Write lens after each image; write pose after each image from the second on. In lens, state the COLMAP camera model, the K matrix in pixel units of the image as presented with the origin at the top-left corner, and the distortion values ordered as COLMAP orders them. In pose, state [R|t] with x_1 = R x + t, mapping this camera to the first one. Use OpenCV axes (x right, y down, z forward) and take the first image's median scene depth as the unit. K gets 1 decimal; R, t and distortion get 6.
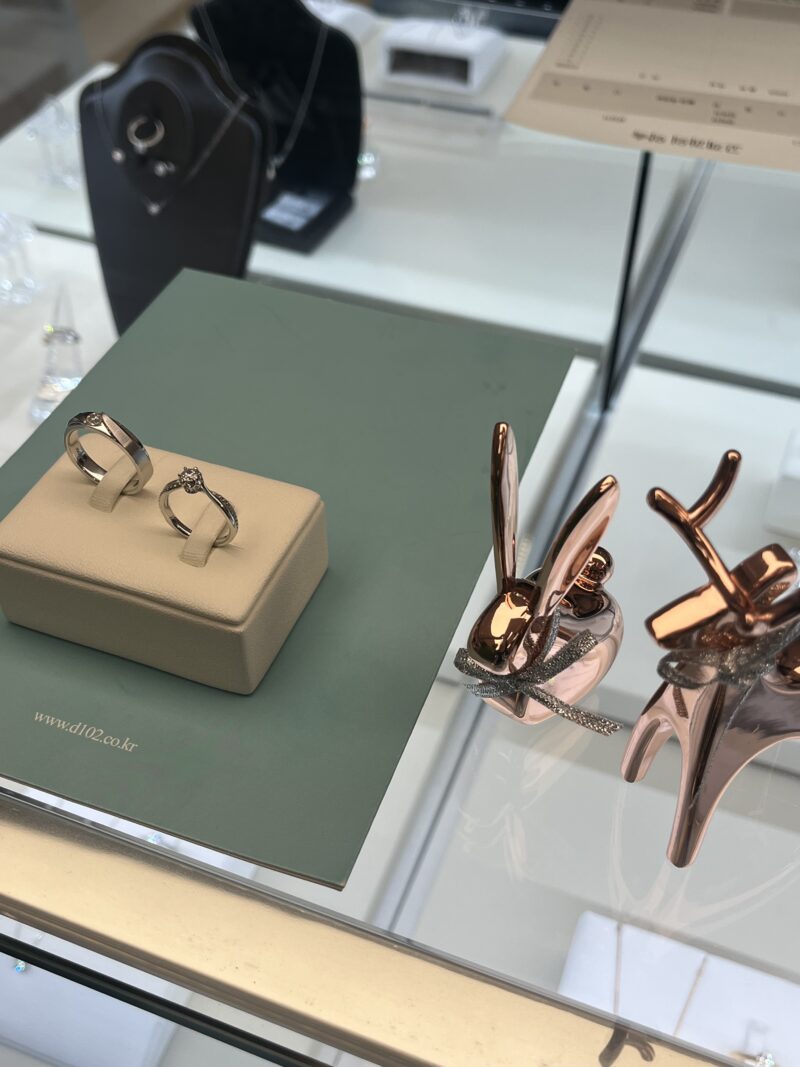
lens RADIAL K [[1094.1, 0, 400.0], [0, 1094.1, 533.5], [0, 0, 1]] dist [-0.098983, 0.421624]
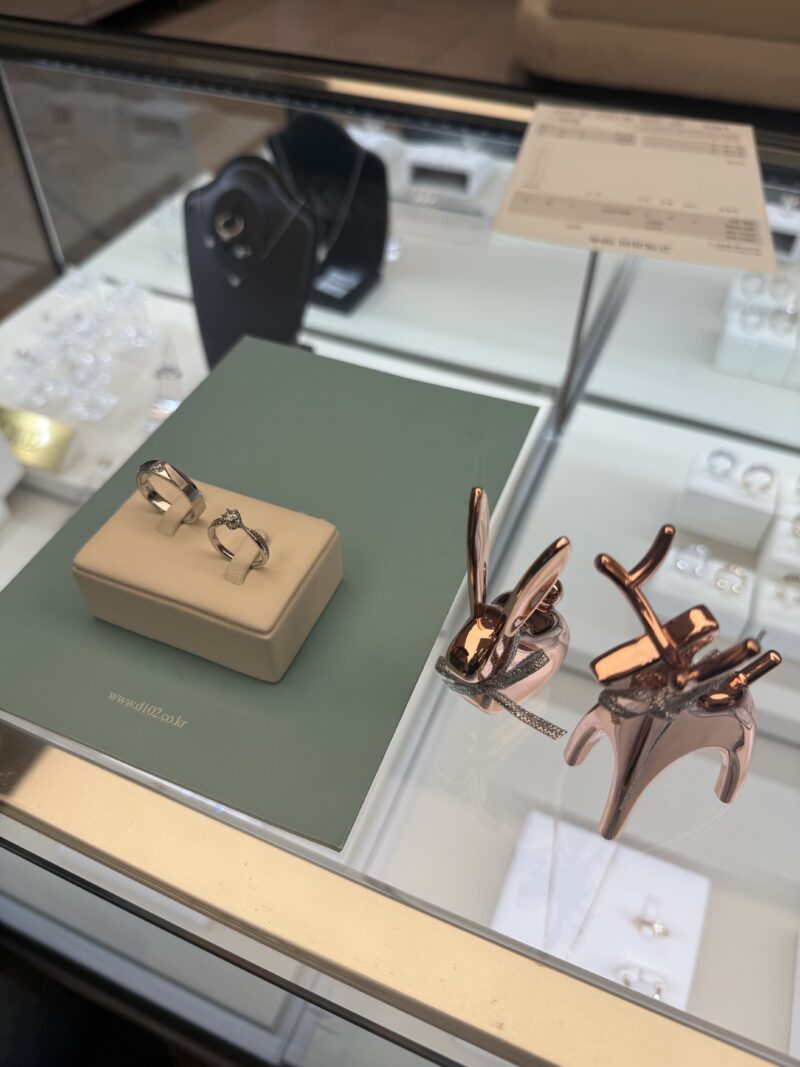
lens RADIAL K [[755.5, 0, 394.6], [0, 755.5, 531.8], [0, 0, 1]] dist [0.001168, -0.000932]
pose [[0.999408, 0.026720, -0.021672, 0.016297], [-0.025936, 0.999026, 0.035699, -0.066336], [0.022605, -0.035116, 0.999128, 0.117806]]
